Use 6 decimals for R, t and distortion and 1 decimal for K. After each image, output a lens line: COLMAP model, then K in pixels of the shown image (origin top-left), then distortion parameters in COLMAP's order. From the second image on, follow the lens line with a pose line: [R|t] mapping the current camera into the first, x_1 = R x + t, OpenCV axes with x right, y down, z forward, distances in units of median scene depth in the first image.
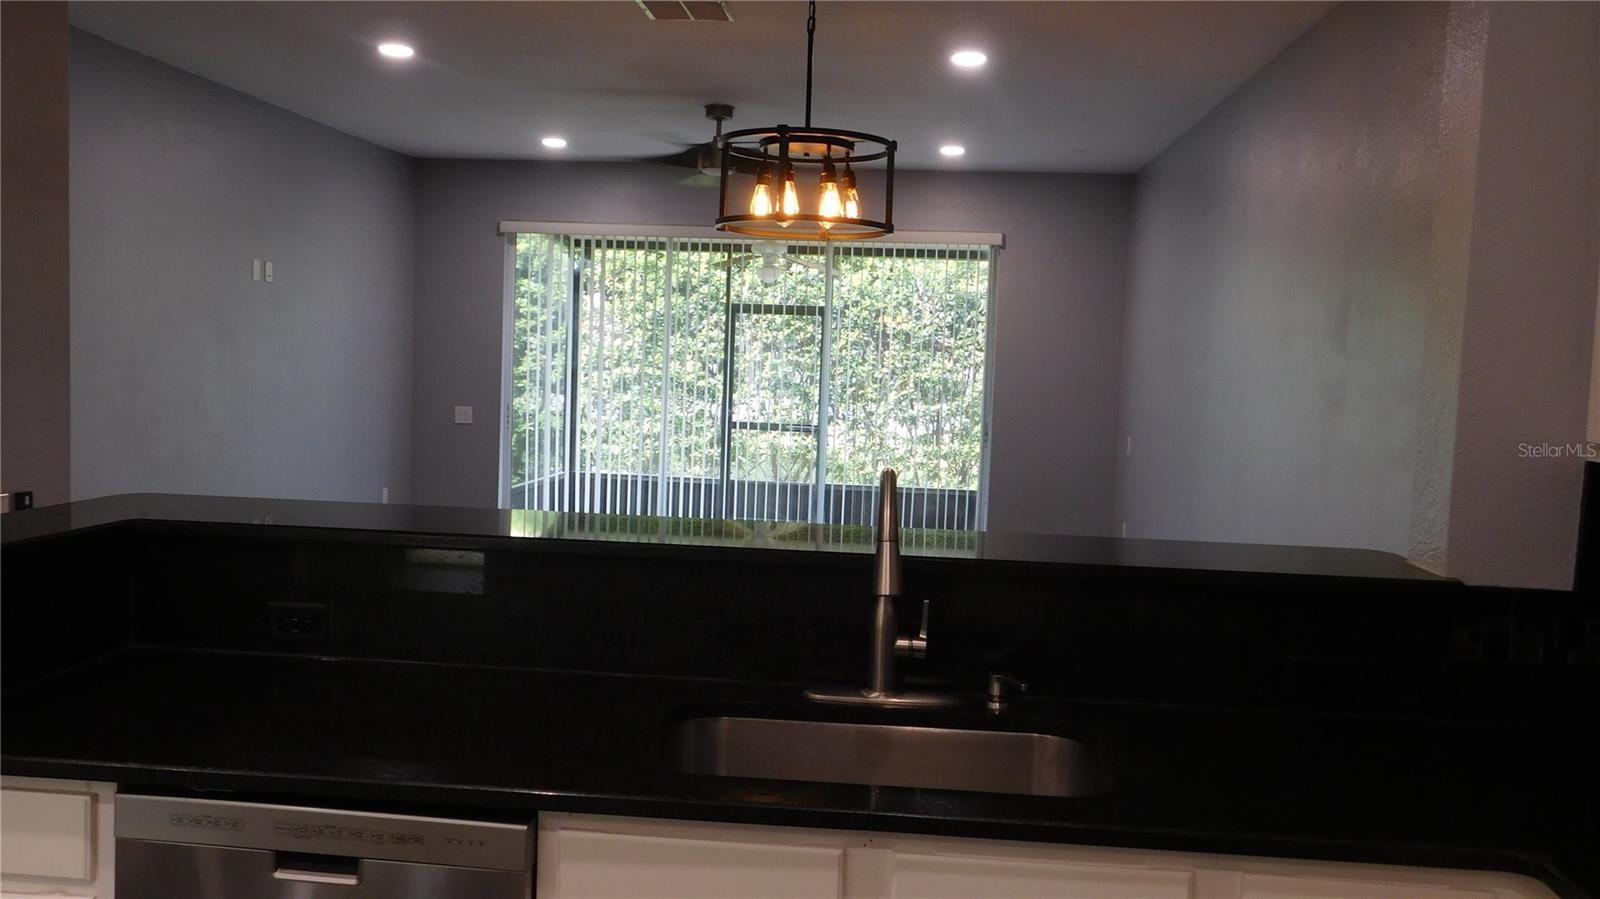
lens RADIAL K [[1287.7, 0, 799.8], [0, 1287.7, 450.4], [0, 0, 1]] dist [-0.009135, -0.002759]
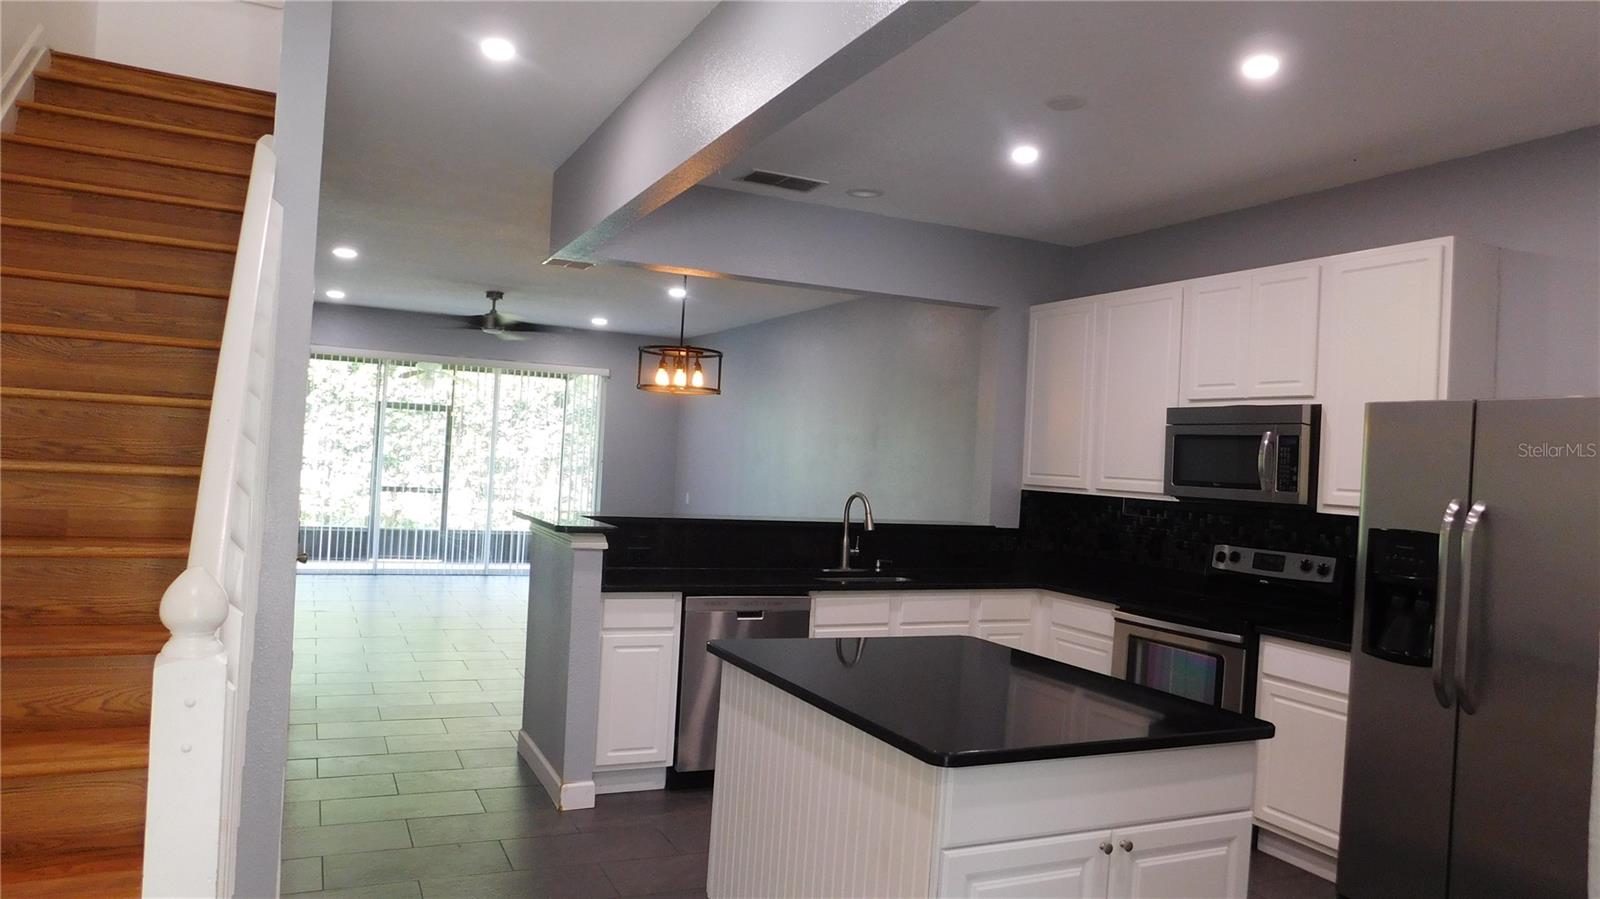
lens RADIAL K [[1056.8, 0, 800.2], [0, 1056.8, 449.3], [0, 0, 1]] dist [0.000758, 0.000051]
pose [[0.856310, 0.015332, 0.516235, -0.535642], [0.016487, 0.998238, -0.056994, 0.021270], [-0.516199, 0.057316, 0.854548, -0.437806]]
